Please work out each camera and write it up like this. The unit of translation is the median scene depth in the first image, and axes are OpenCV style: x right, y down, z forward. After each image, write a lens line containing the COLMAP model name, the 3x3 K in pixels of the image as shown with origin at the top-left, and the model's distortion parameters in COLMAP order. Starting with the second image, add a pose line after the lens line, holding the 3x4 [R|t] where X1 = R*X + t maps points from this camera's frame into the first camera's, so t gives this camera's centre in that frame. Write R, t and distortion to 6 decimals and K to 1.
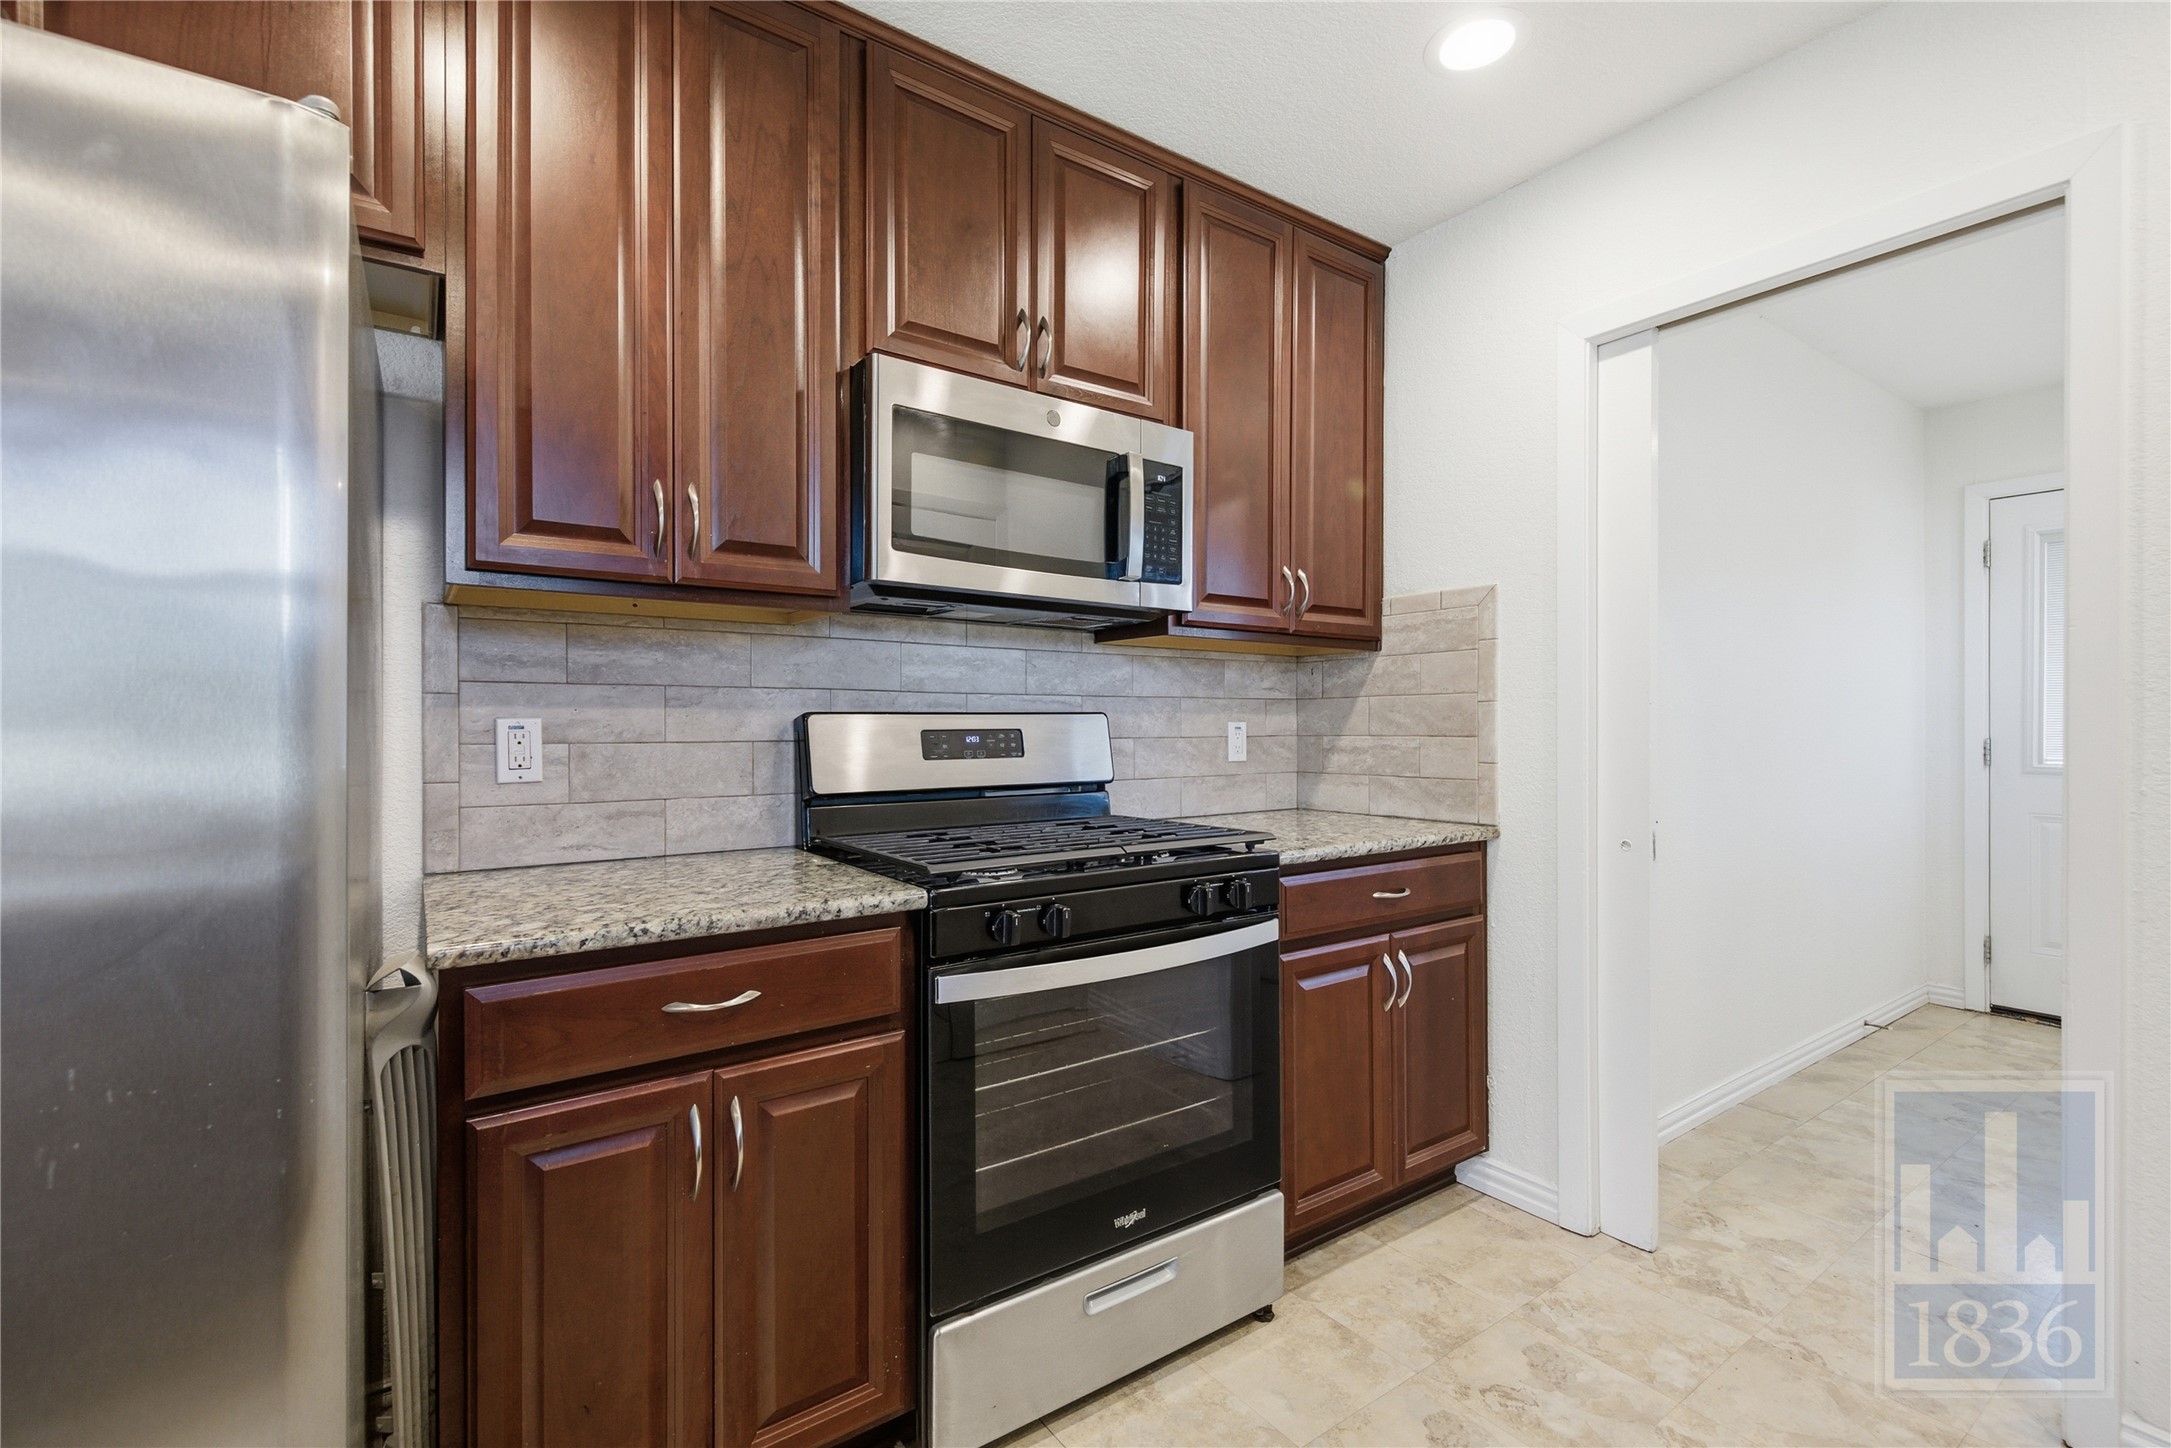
lens RADIAL K [[938.4, 0, 1085.8], [0, 938.4, 726.8], [0, 0, 1]] dist [0.010322, 0.000157]
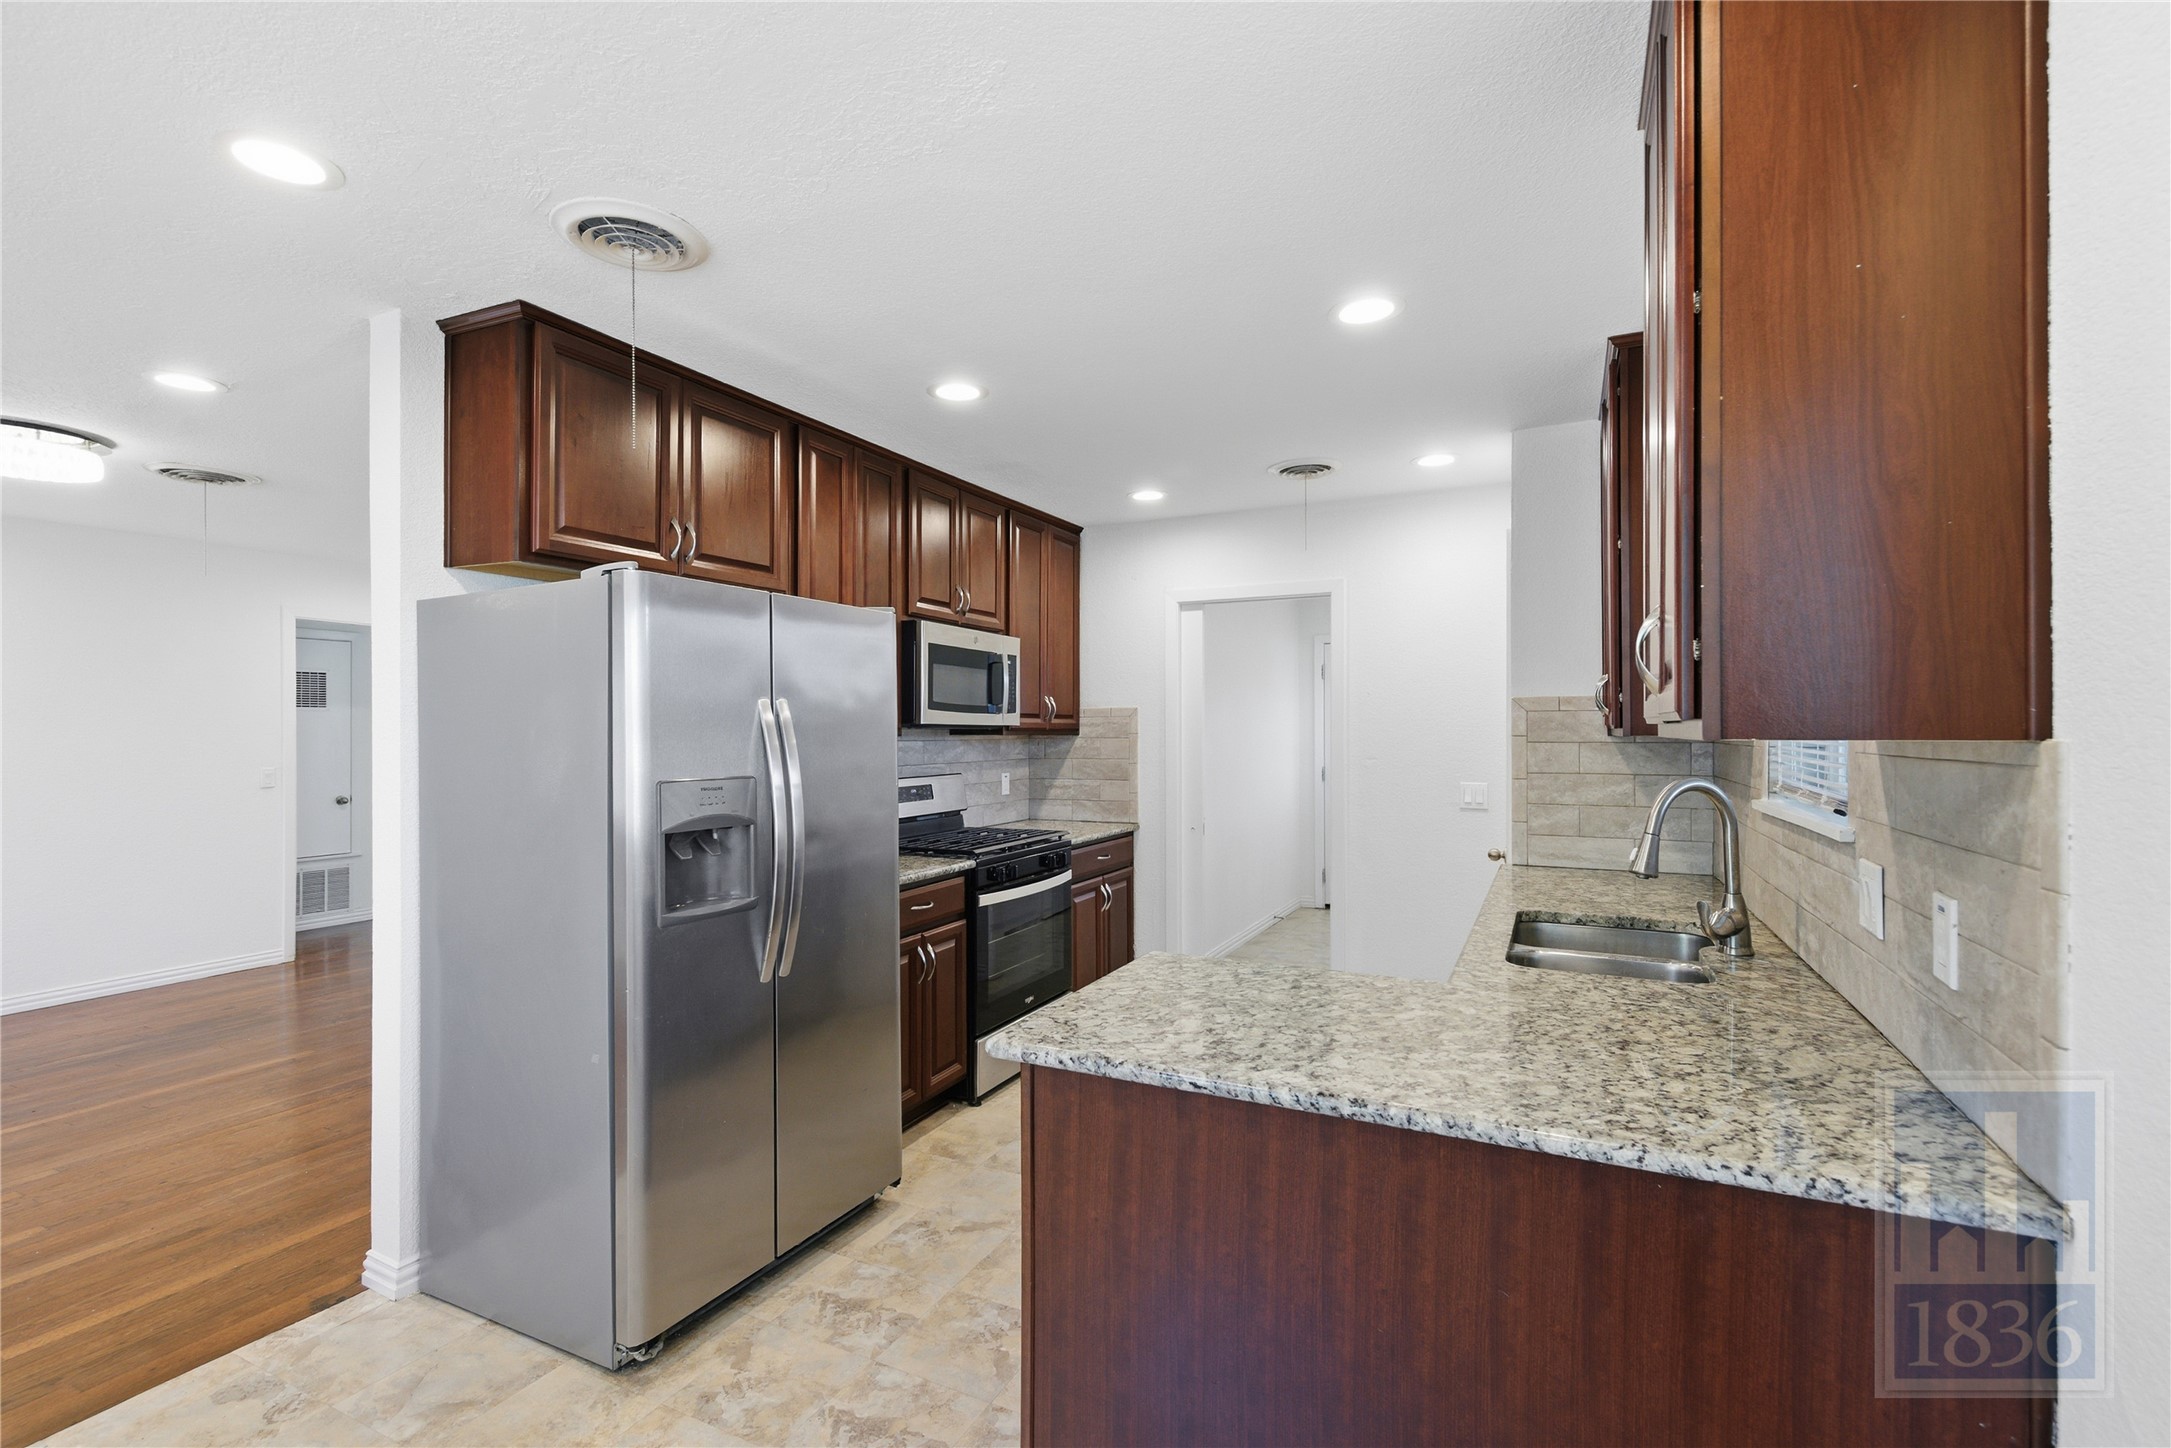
lens RADIAL K [[938.4, 0, 1085.8], [0, 938.4, 726.8], [0, 0, 1]] dist [0.010322, 0.000157]
pose [[0.881328, 0.002276, 0.472499, -0.651397], [0.001543, 0.999969, -0.007694, -0.093739], [-0.472502, 0.007510, 0.881298, -0.784206]]
